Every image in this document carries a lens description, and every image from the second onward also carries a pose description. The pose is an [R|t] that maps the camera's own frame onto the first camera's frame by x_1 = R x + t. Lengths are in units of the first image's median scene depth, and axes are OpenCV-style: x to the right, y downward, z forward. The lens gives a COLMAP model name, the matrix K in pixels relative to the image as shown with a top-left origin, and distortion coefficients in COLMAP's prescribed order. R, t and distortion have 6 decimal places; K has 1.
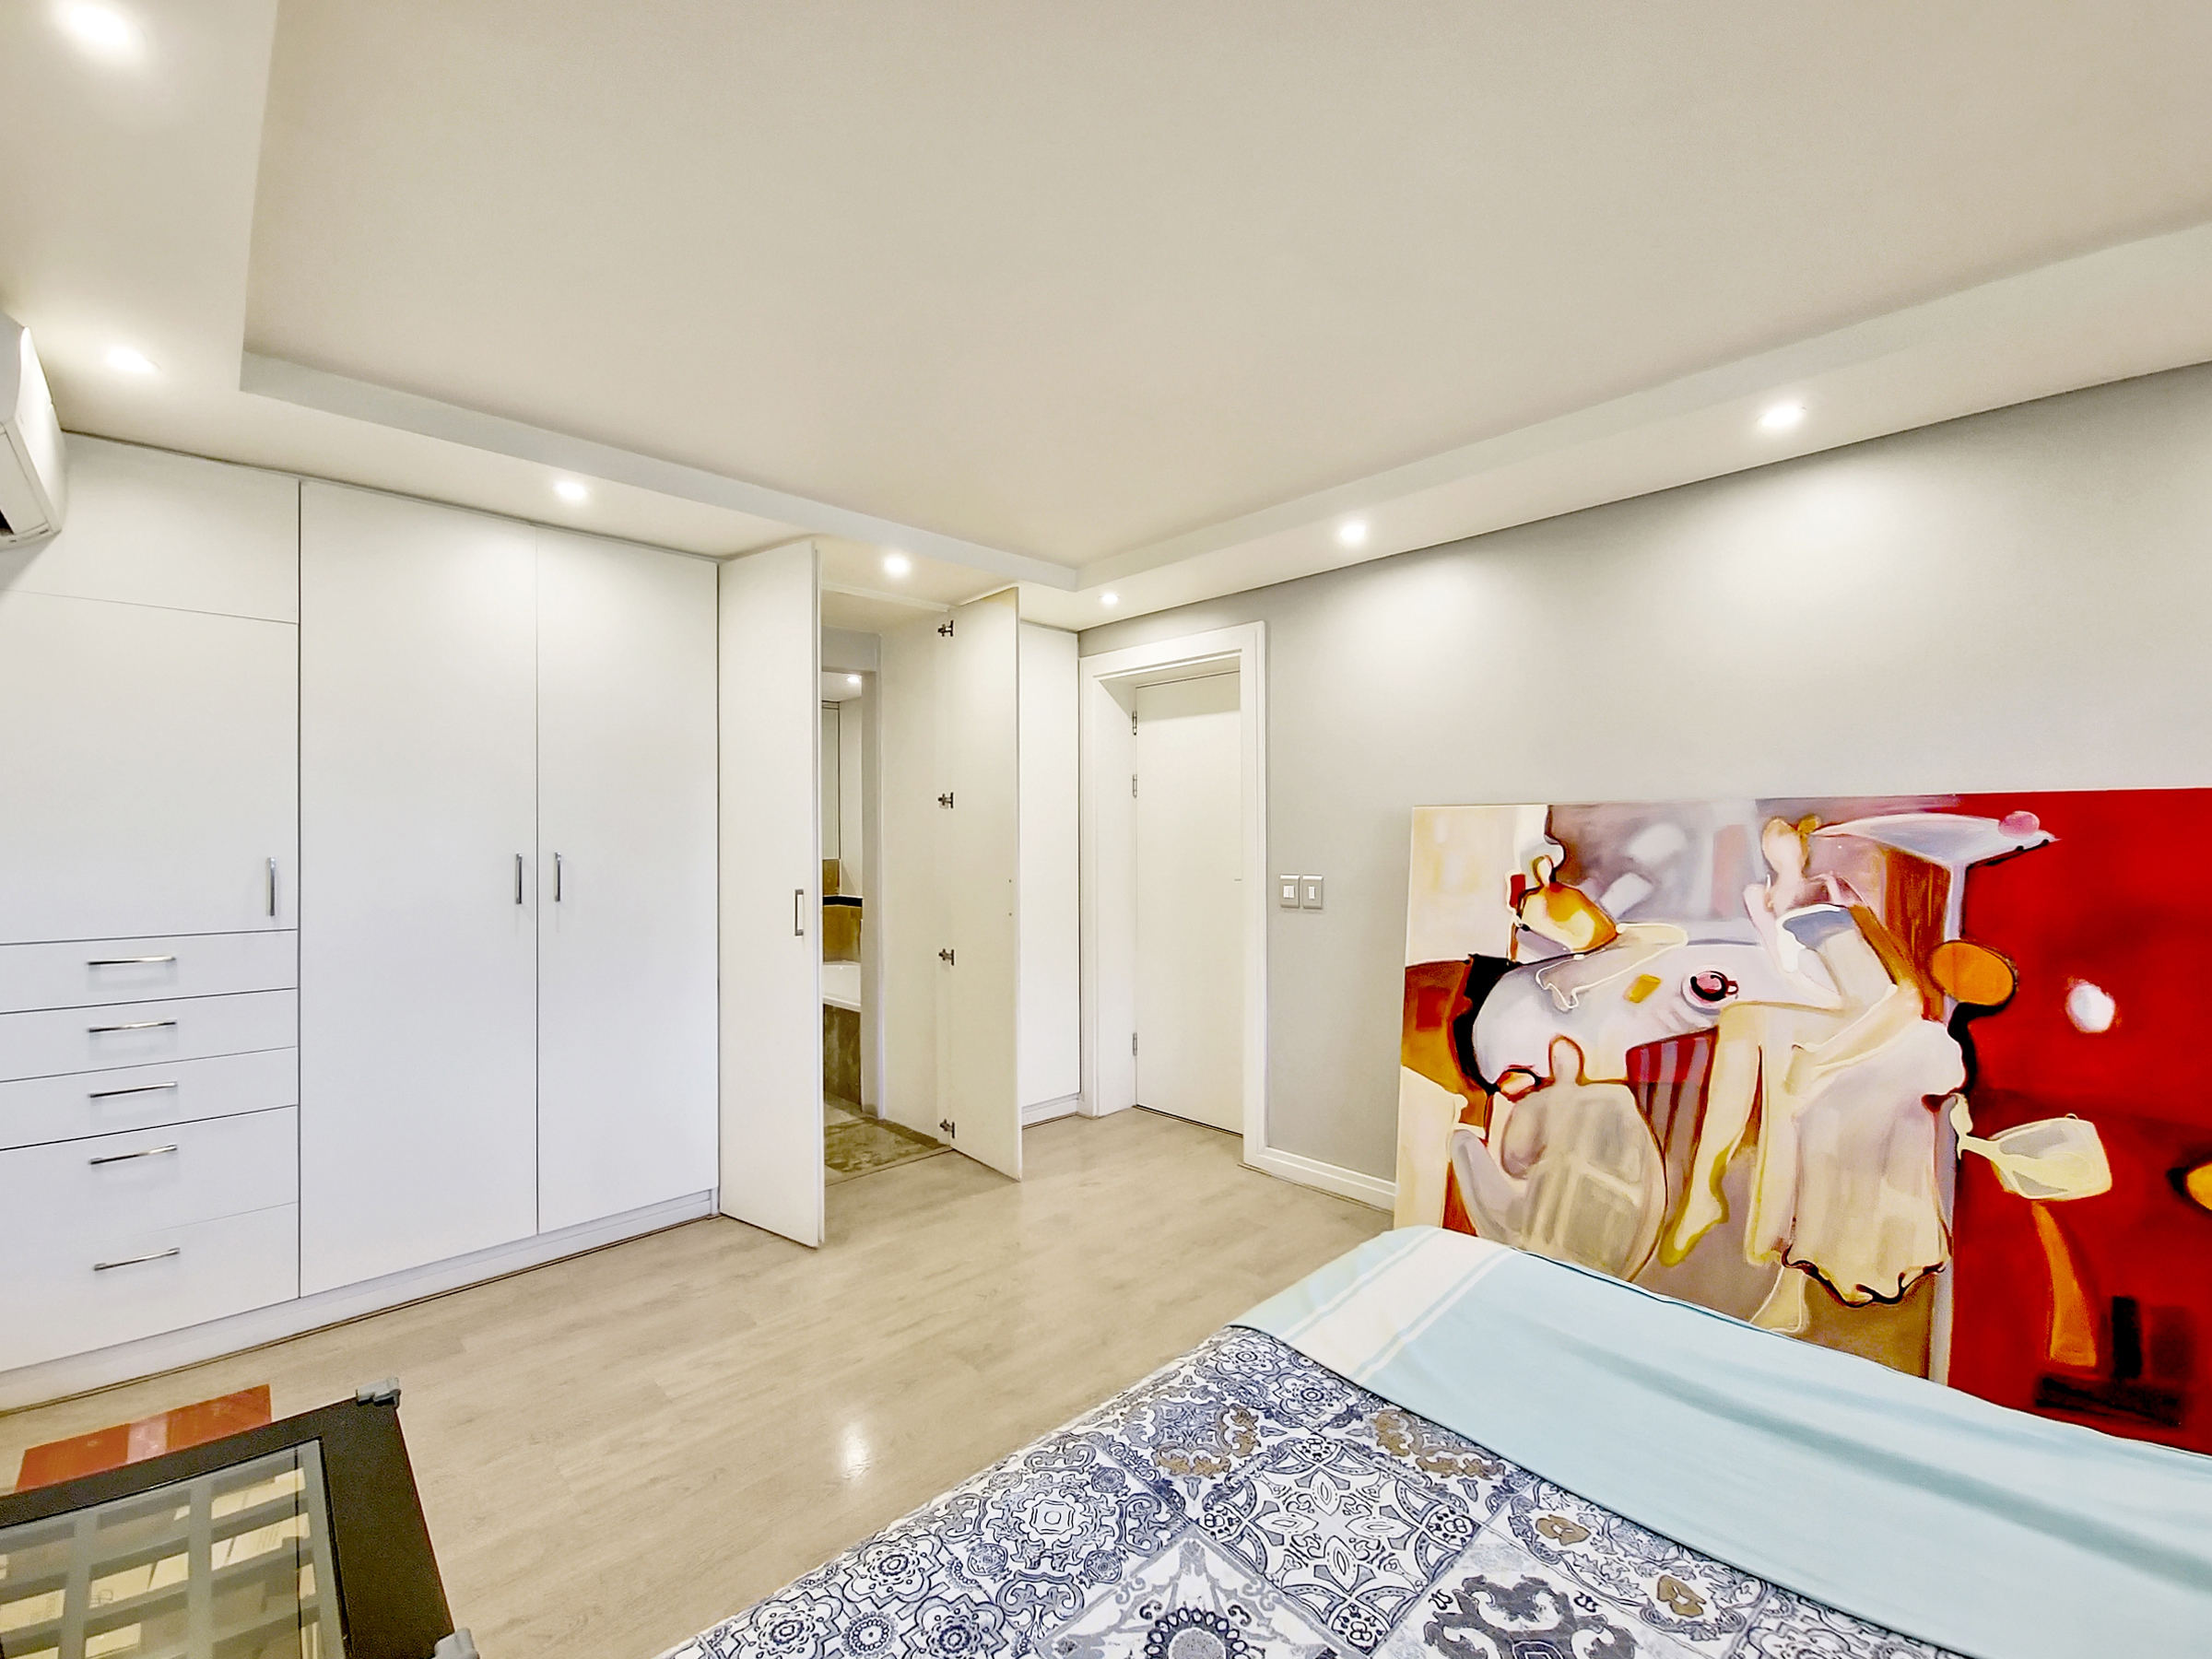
lens RADIAL K [[930.4, 0, 1106.0], [0, 930.4, 829.5], [0, 0, 1]] dist [0.013272, -0.007550]
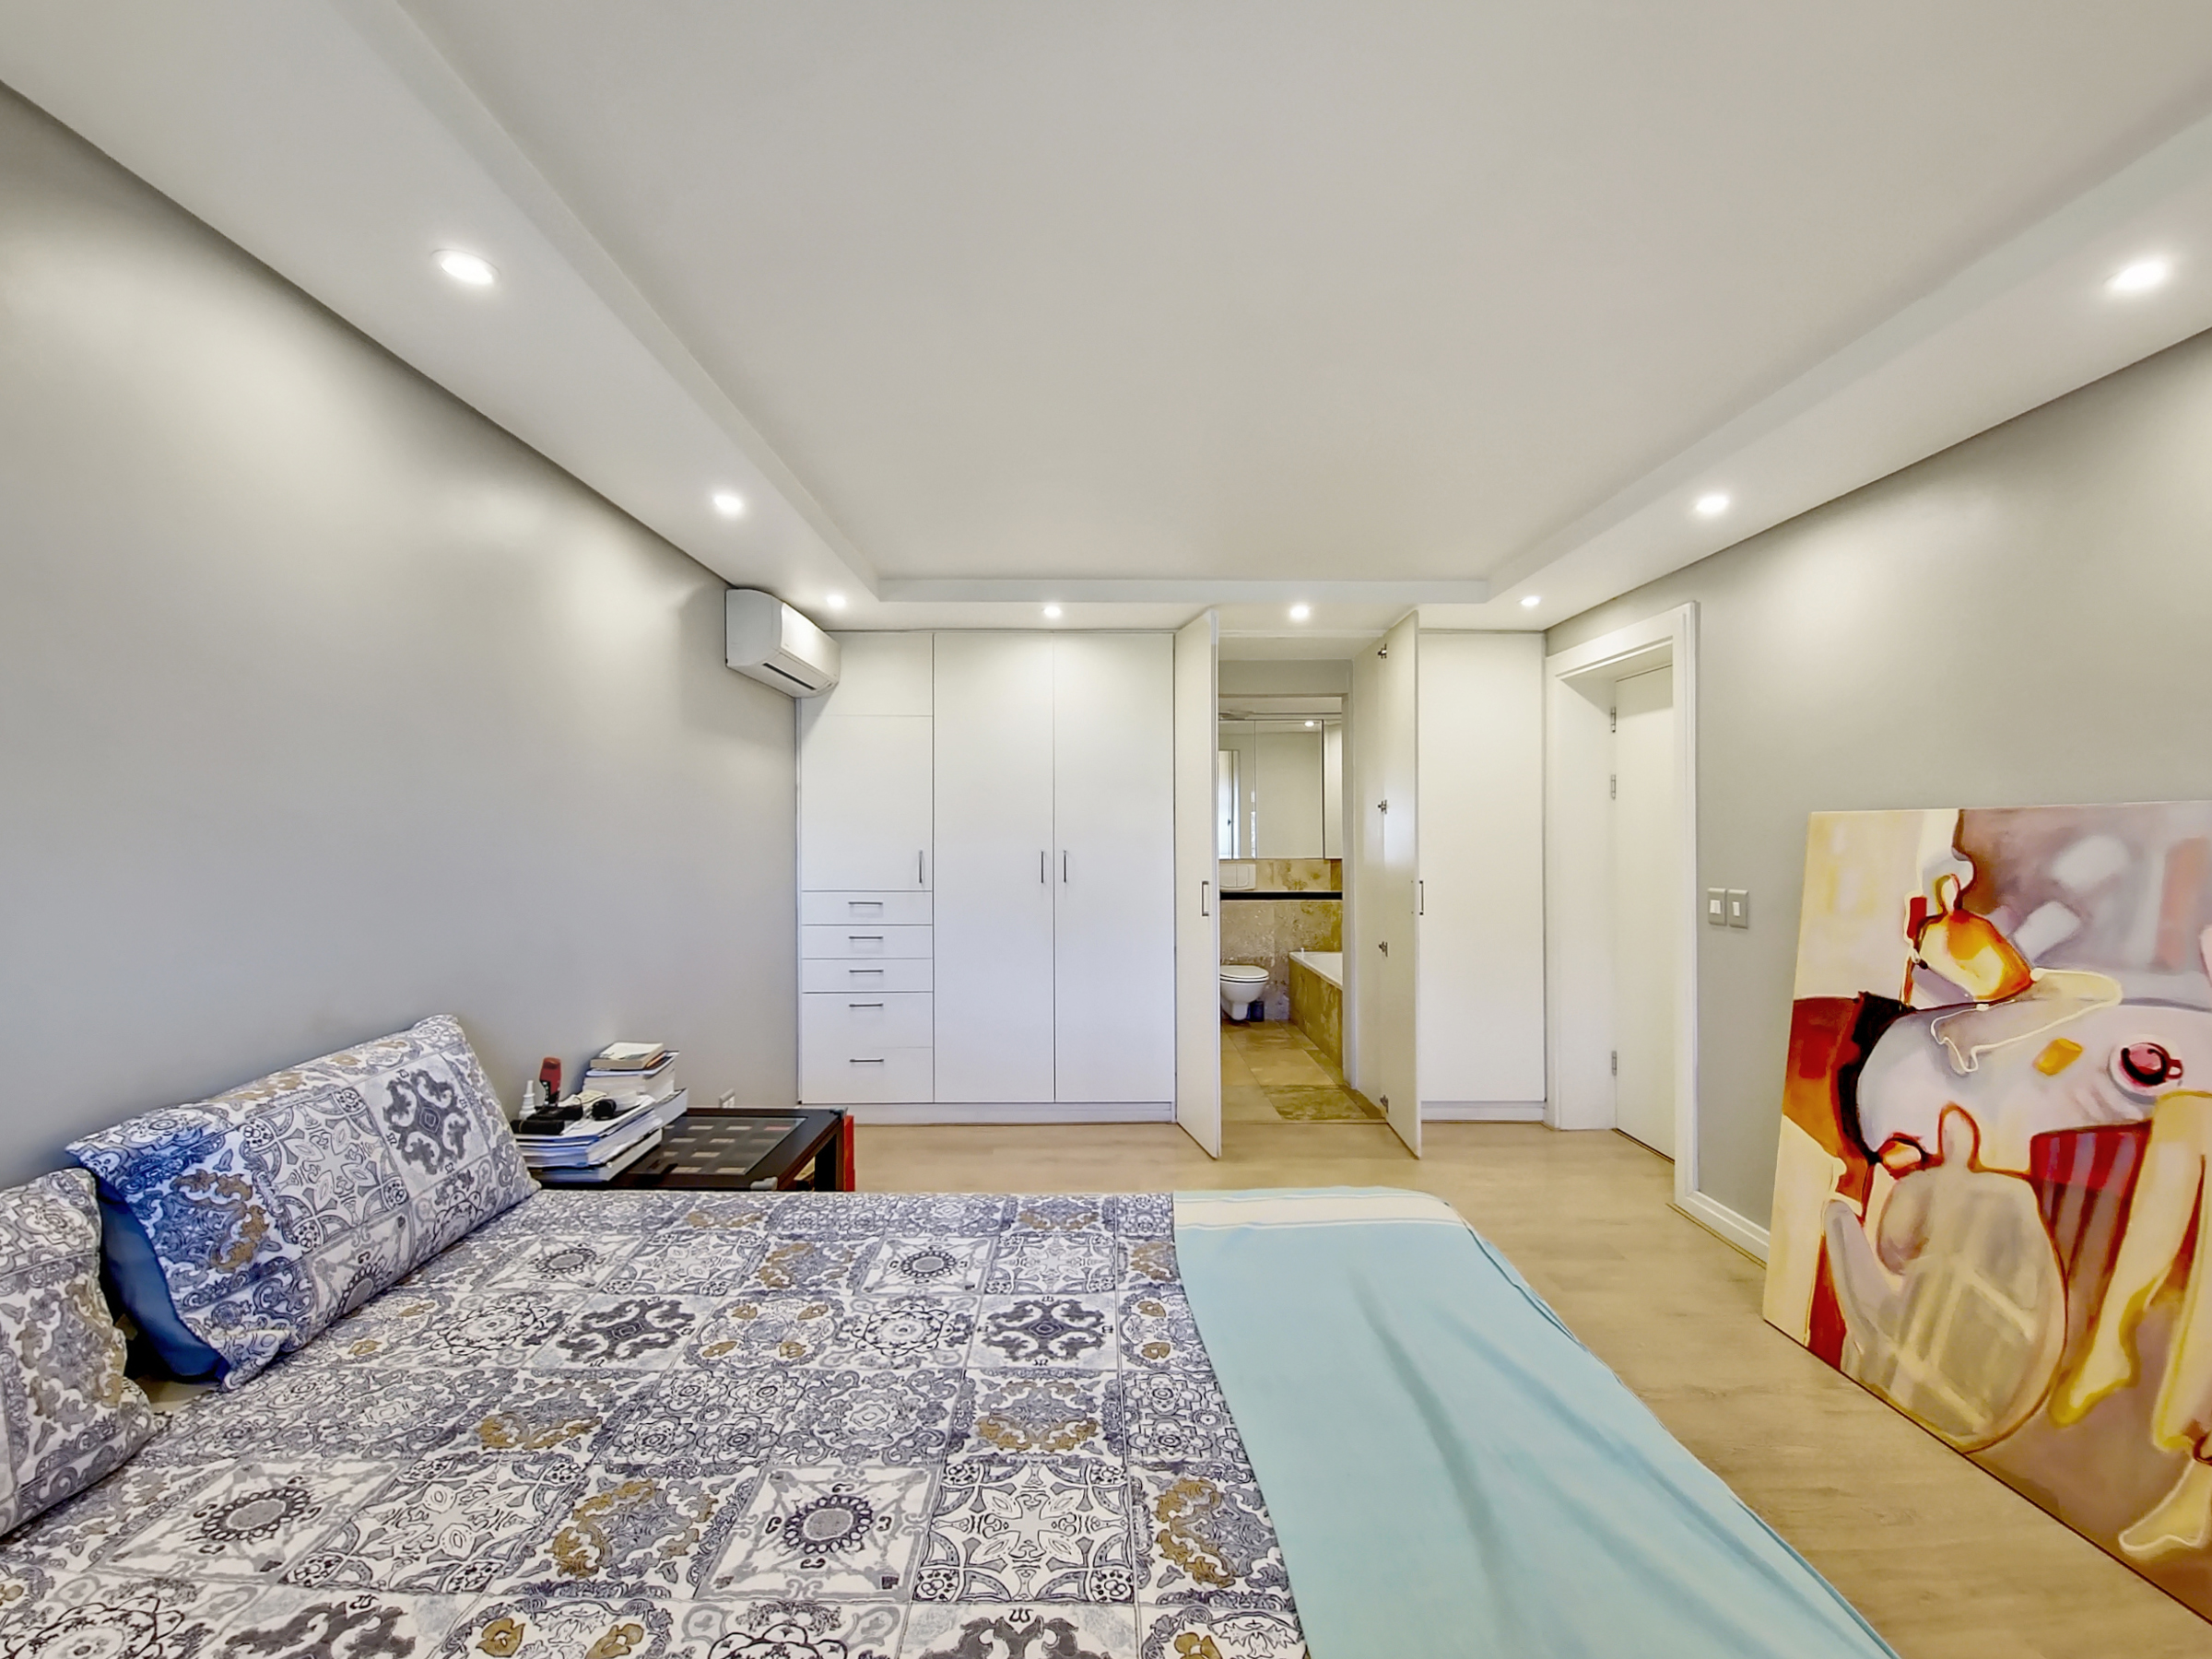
lens RADIAL K [[930.4, 0, 1106.0], [0, 930.4, 829.5], [0, 0, 1]] dist [0.013272, -0.007550]
pose [[0.738822, 0.002019, -0.673898, 0.479270], [0.001192, 0.999990, 0.004303, -0.014017], [0.673900, -0.003983, 0.738812, -0.057709]]
